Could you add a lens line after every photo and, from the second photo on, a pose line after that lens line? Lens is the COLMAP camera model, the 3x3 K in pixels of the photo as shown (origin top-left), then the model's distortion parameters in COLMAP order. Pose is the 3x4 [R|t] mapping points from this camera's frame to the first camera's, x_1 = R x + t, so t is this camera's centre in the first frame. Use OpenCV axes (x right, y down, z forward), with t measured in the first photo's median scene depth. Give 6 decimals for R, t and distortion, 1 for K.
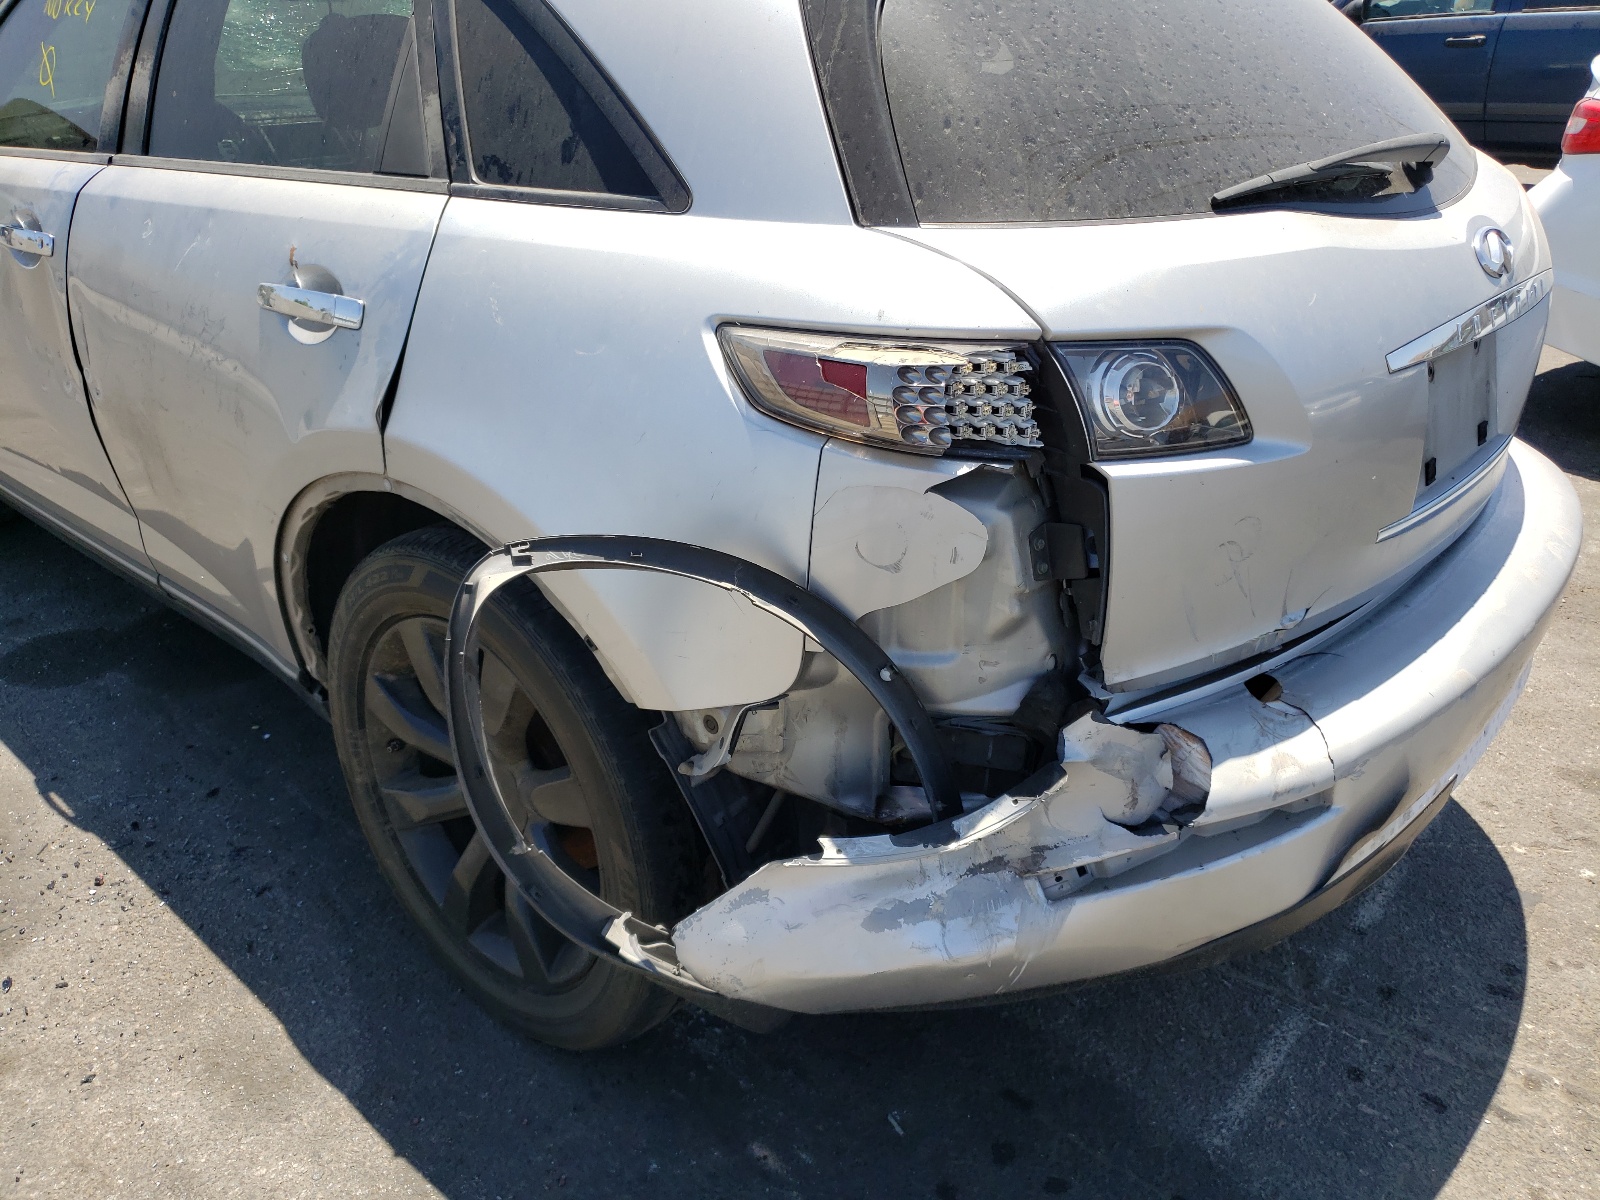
lens RADIAL K [[1204.5, 0, 793.4], [0, 1204.5, 597.1], [0, 0, 1]] dist [-0.000601, 0.014970]
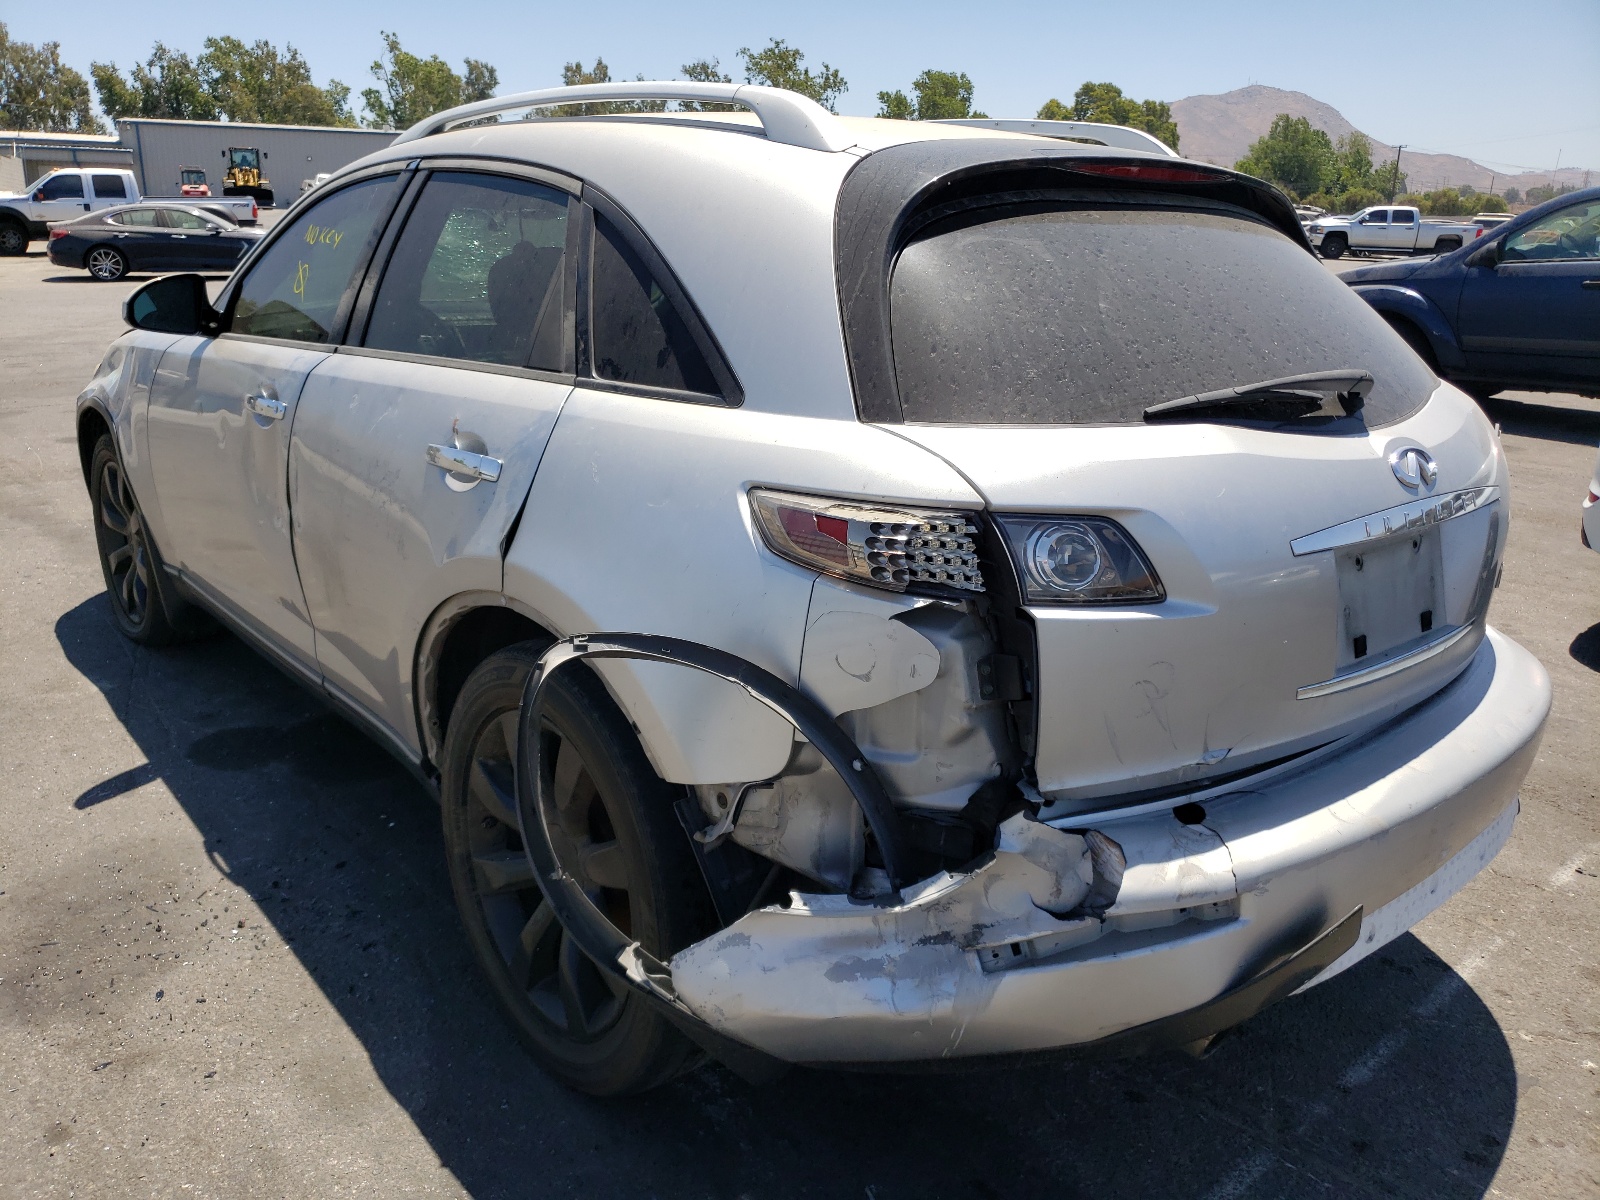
lens RADIAL K [[1258.1, 0, 800.0], [0, 1258.1, 600.0], [0, 0, 1]] dist [0.011648, -0.014869]
pose [[0.988723, 0.063316, -0.135715, 0.160248], [-0.084501, 0.984054, -0.156518, 0.090595], [0.123641, 0.166221, 0.978306, -0.273154]]
